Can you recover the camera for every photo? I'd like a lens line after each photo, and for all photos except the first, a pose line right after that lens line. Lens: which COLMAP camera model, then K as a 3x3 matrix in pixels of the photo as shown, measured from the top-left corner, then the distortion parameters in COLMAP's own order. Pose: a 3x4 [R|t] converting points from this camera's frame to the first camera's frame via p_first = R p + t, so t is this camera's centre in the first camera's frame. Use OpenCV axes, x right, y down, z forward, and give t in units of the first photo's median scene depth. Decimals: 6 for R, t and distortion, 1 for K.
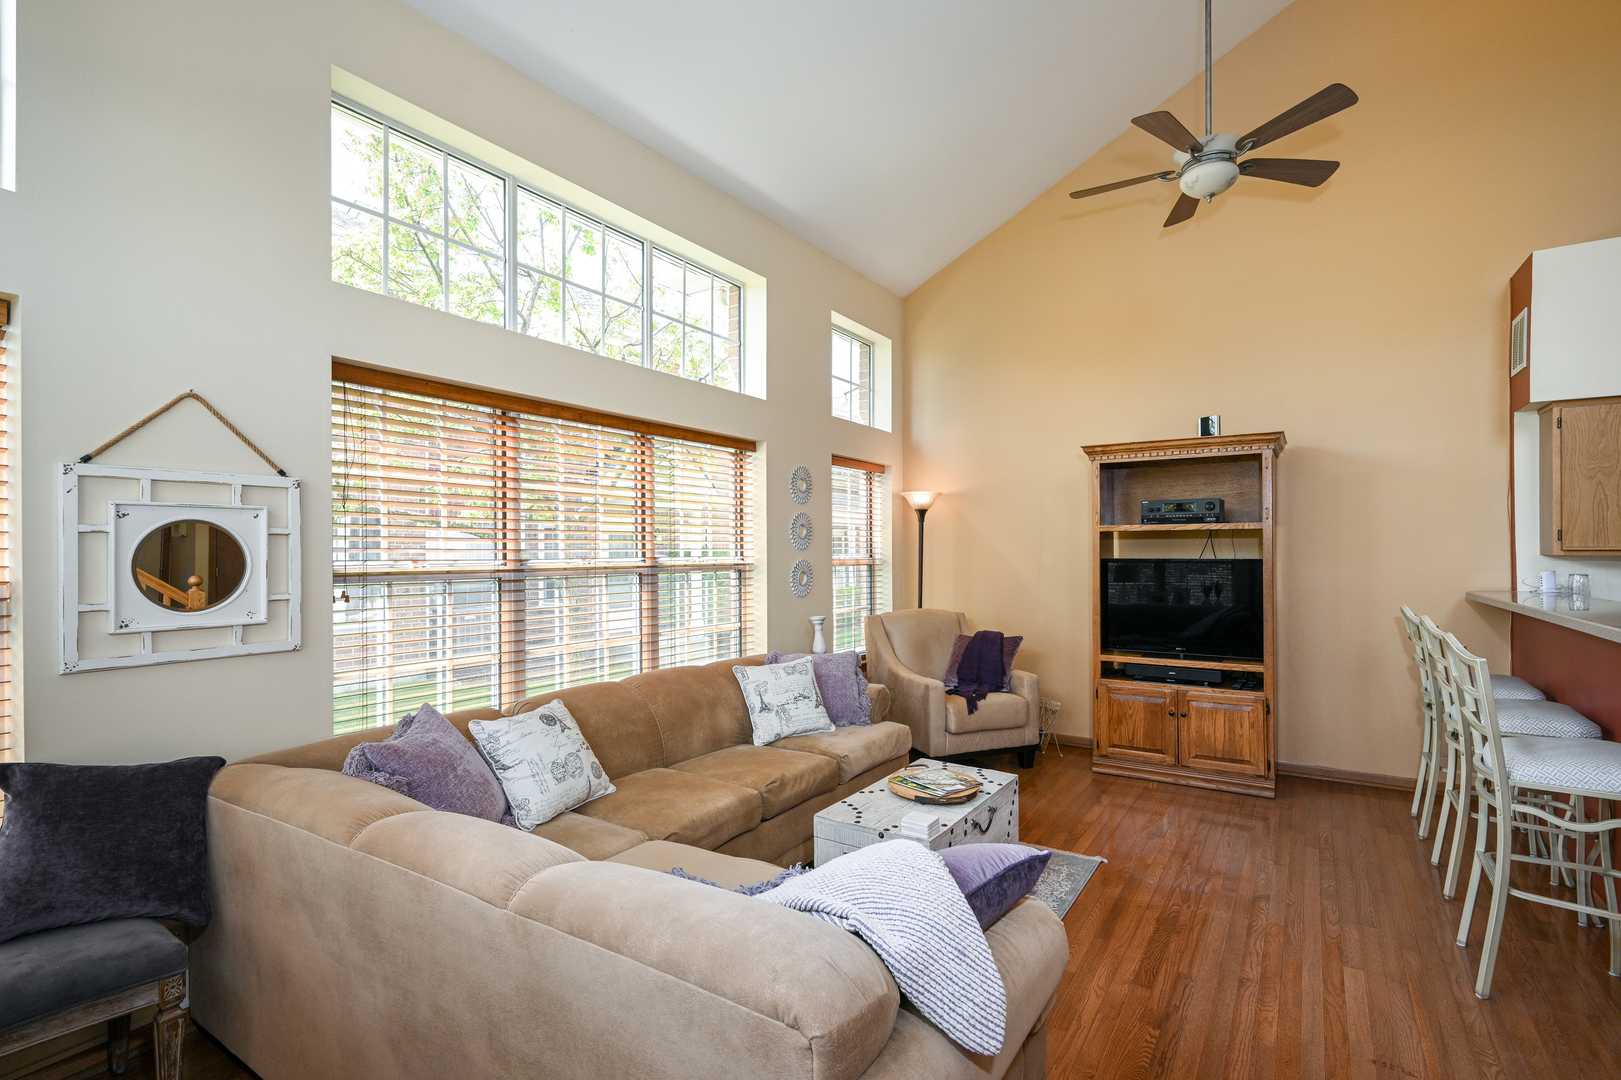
lens RADIAL K [[748.9, 0, 810.5], [0, 748.9, 540.0], [0, 0, 1]] dist [0.000869, 0.000118]
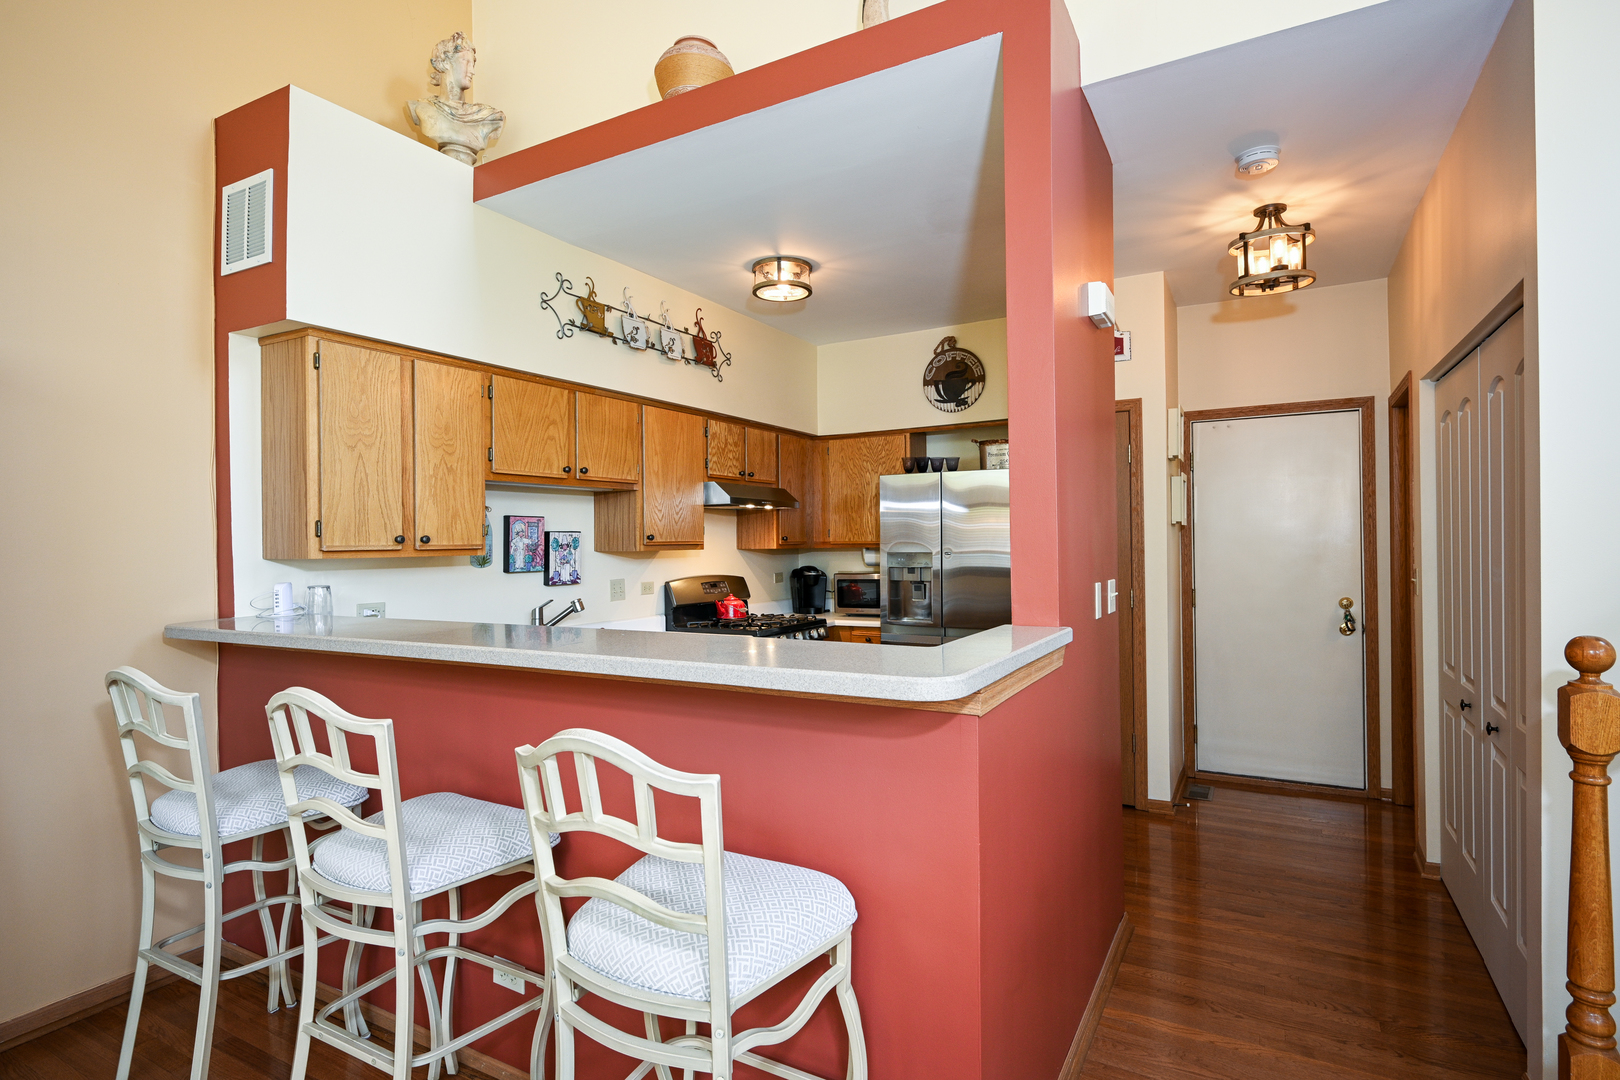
lens RADIAL K [[808.2, 0, 810.0], [0, 808.2, 540.0], [0, 0, 1]] dist [0.002338, 0.000082]
pose [[-0.062812, 0.004691, 0.998014, 0.236503], [-0.010197, 0.999934, -0.005341, 0.002656], [-0.997973, -0.010512, -0.062760, 0.566897]]
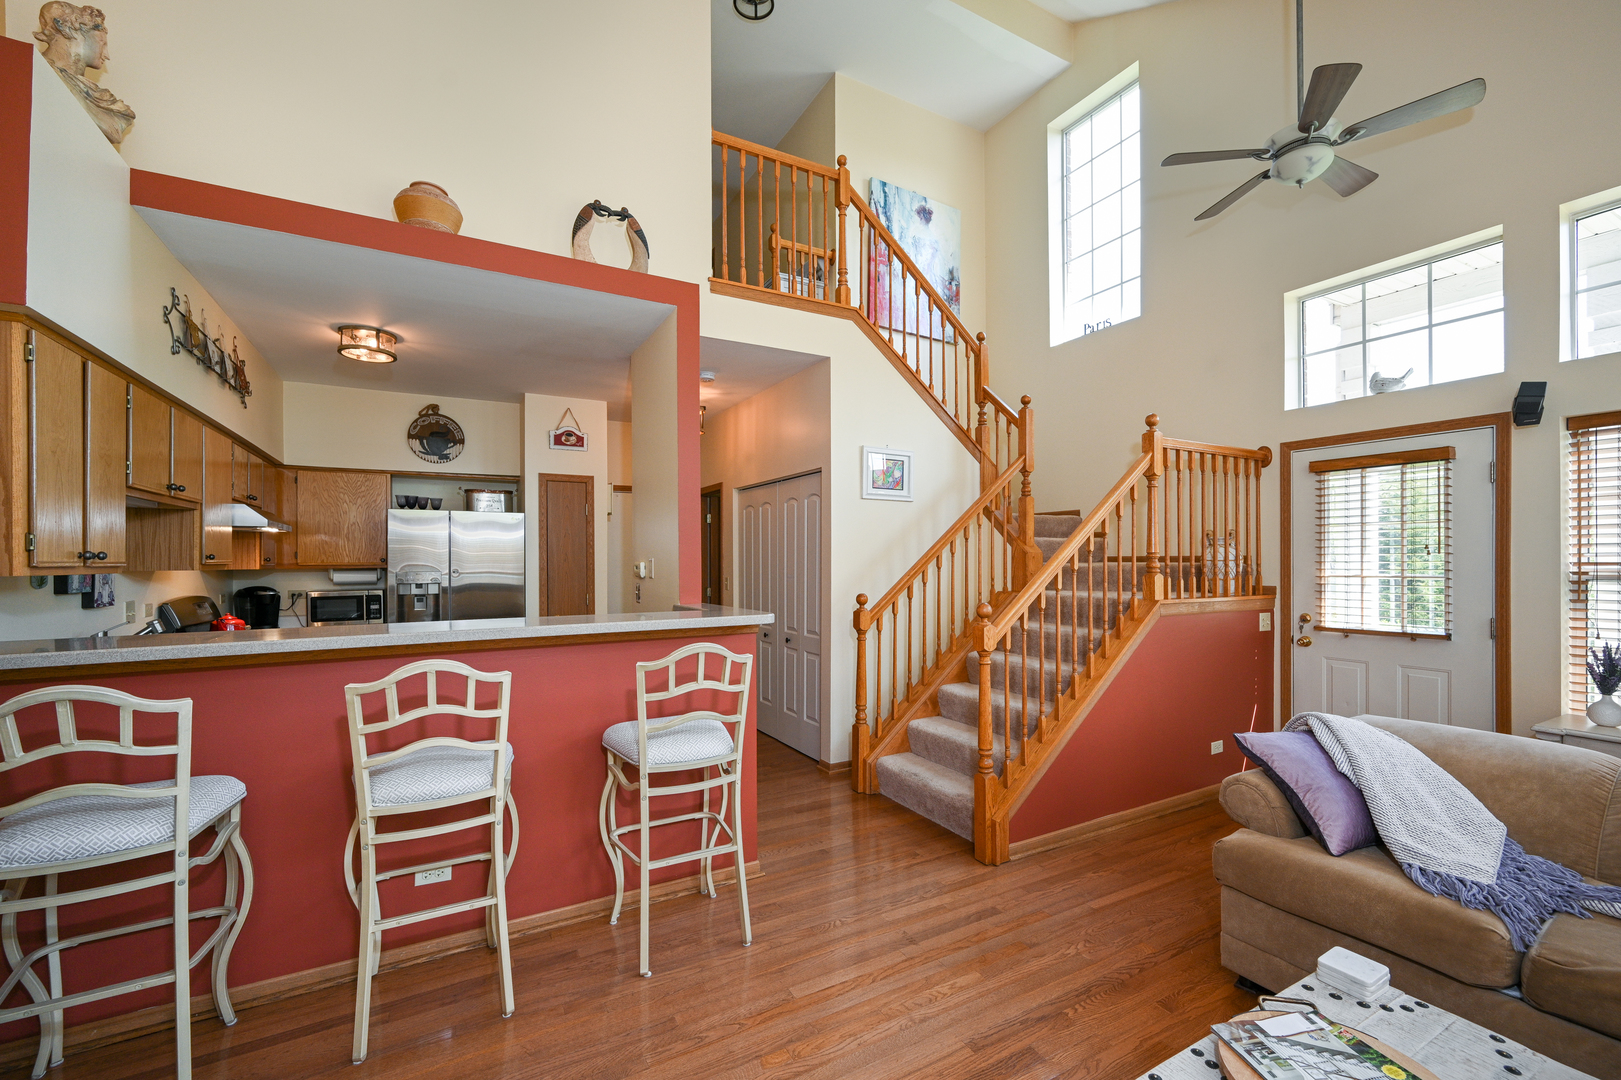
lens RADIAL K [[665.3, 0, 812.6], [0, 665.3, 565.9], [0, 0, 1]] dist [-0.024291, -0.000085]
pose [[-0.888840, 0.001407, 0.458215, 0.201672], [-0.005967, 0.999875, -0.014646, 0.015022], [-0.458179, -0.015753, -0.888721, 1.089824]]
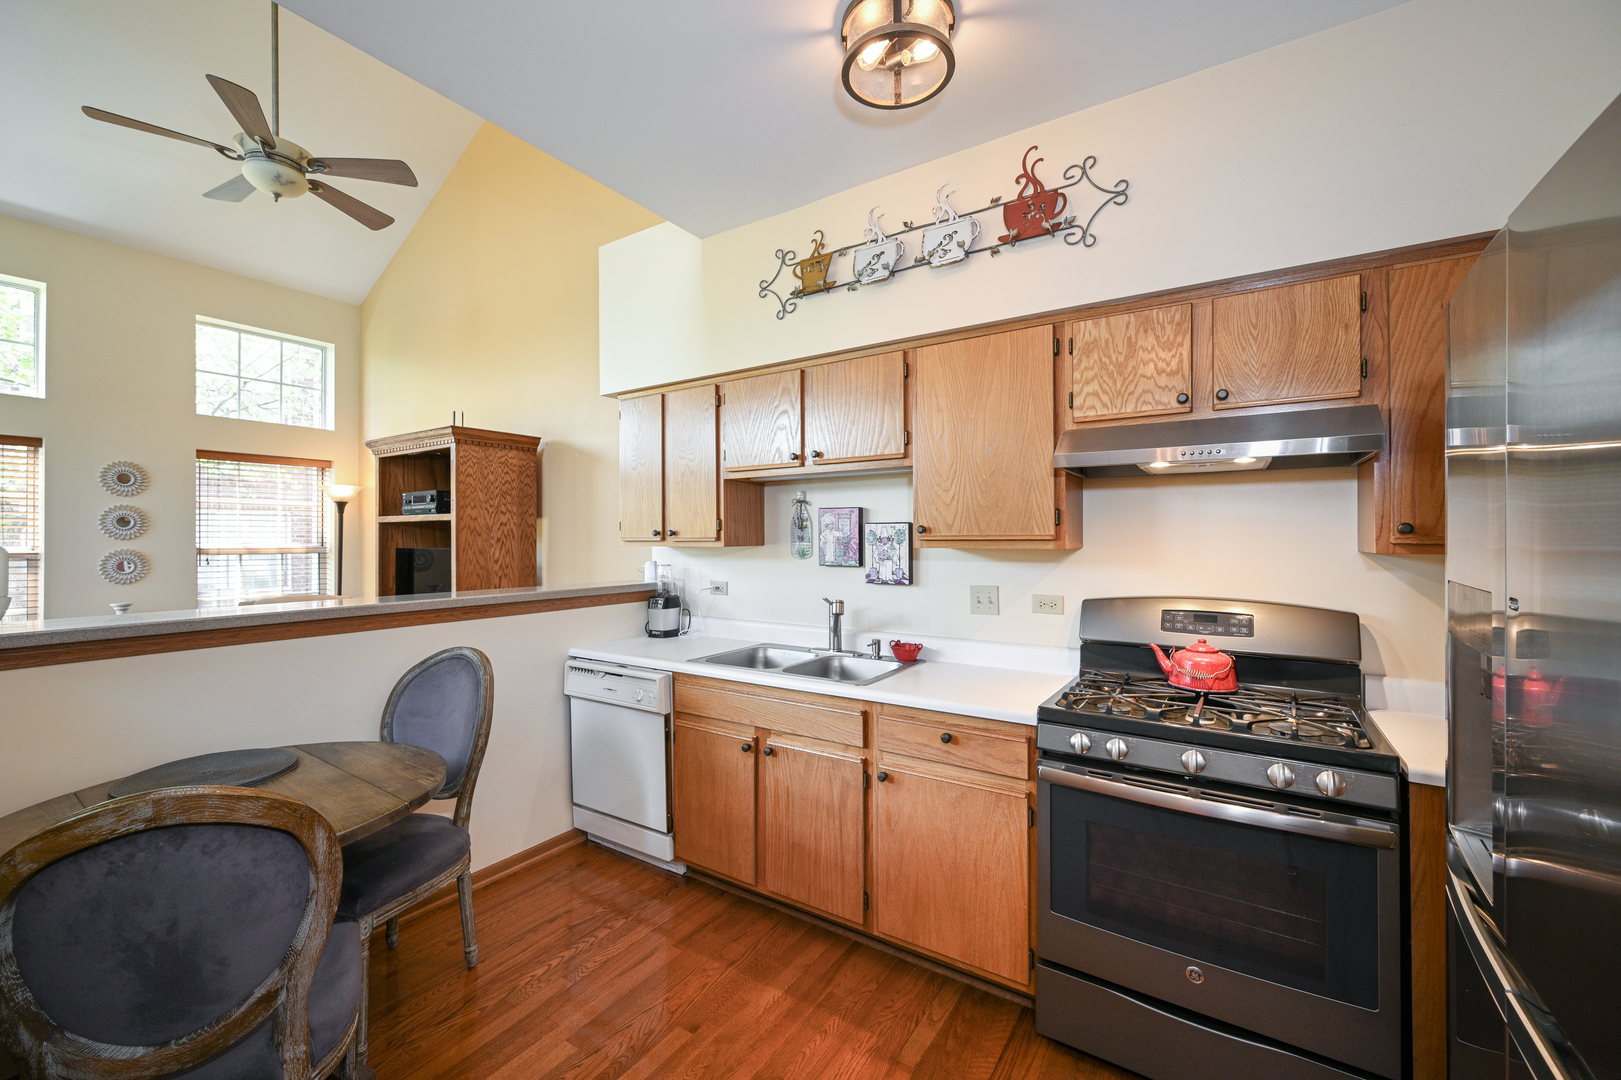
lens RADIAL K [[649.3, 0, 810.5], [0, 649.3, 540.0], [0, 0, 1]] dist [-0.024388, -0.000151]
pose [[0.999997, -0.001985, 0.001557, 1.170443], [0.001940, 0.999591, 0.028546, -0.011738], [-0.001613, -0.028543, 0.999591, 0.112969]]
